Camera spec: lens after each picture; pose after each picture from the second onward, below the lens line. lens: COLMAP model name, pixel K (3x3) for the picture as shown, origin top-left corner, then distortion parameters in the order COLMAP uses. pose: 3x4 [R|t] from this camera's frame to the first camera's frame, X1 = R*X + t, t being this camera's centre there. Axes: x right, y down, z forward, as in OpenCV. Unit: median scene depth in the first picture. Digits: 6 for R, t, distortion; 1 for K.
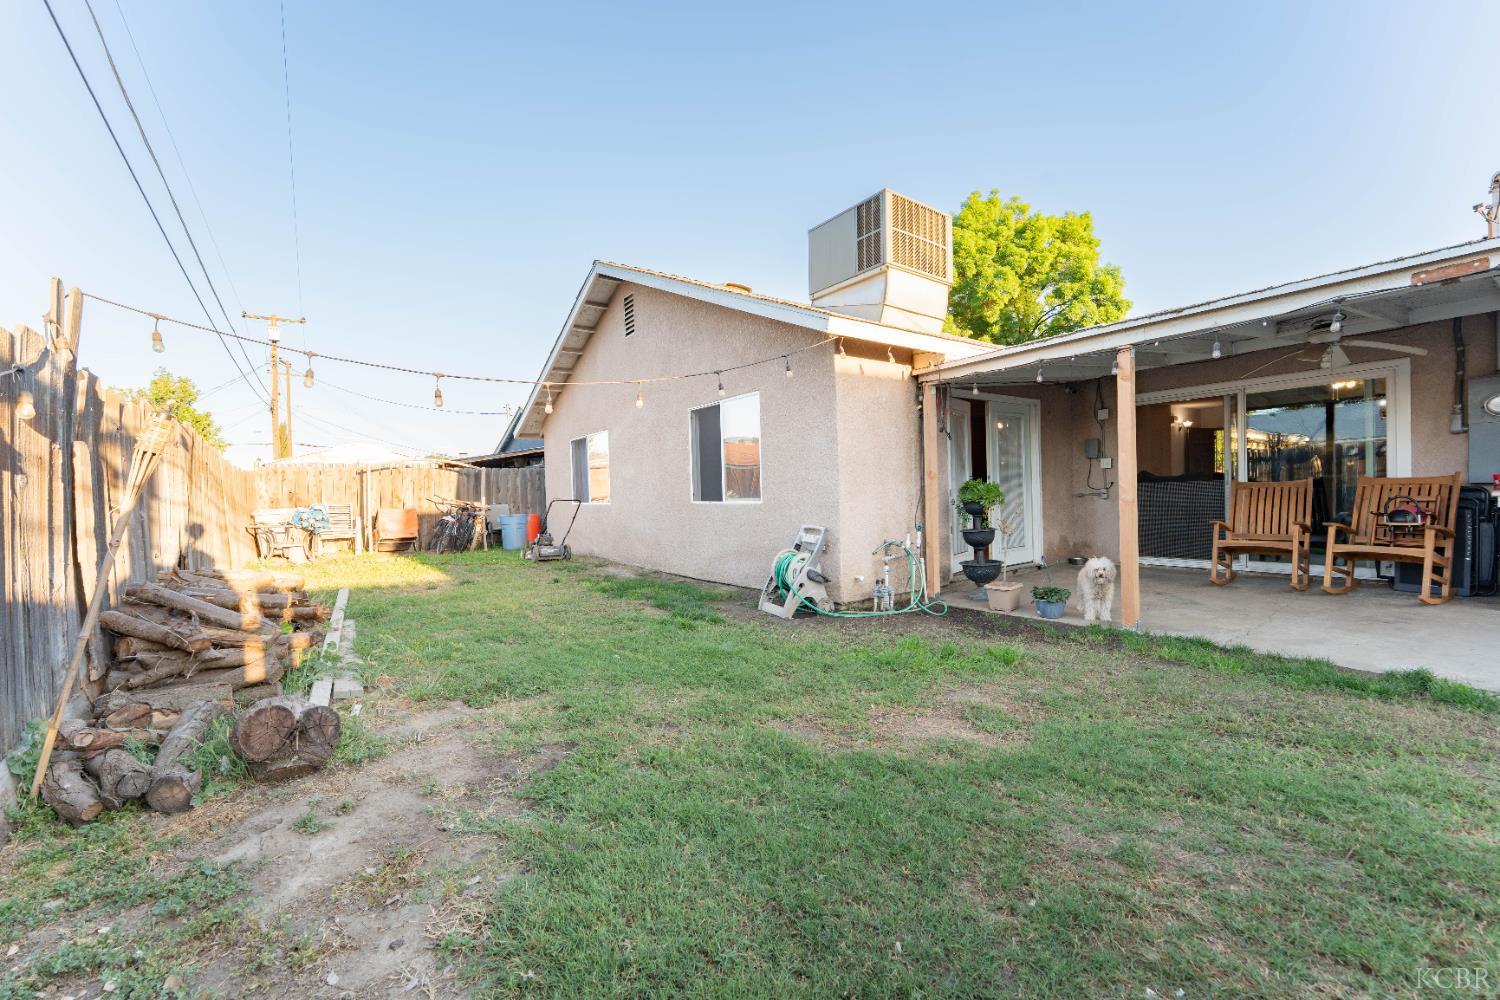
lens RADIAL K [[603.2, 0, 750.0], [0, 603.2, 500.0], [0, 0, 1]] dist [-0.000316, 0.000061]
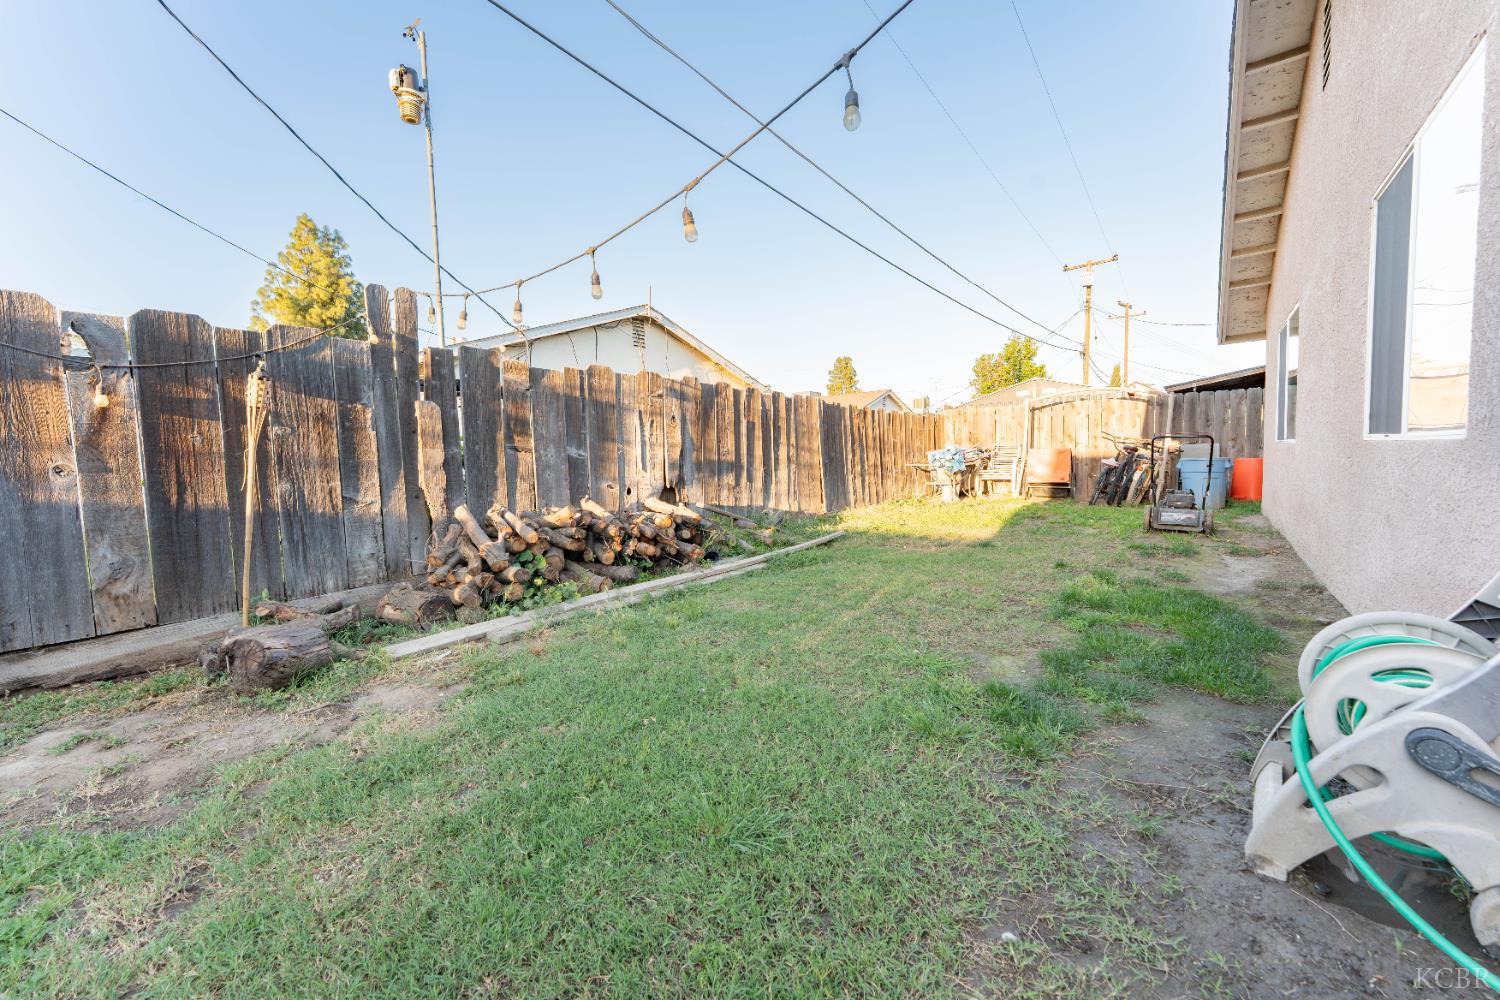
lens RADIAL K [[603.2, 0, 750.0], [0, 603.2, 500.0], [0, 0, 1]] dist [-0.000316, 0.000061]
pose [[0.315291, 0.073932, -0.946111, 0.110511], [0.023474, 0.996048, 0.085657, 0.002116], [0.948705, -0.049216, 0.312309, 0.292277]]
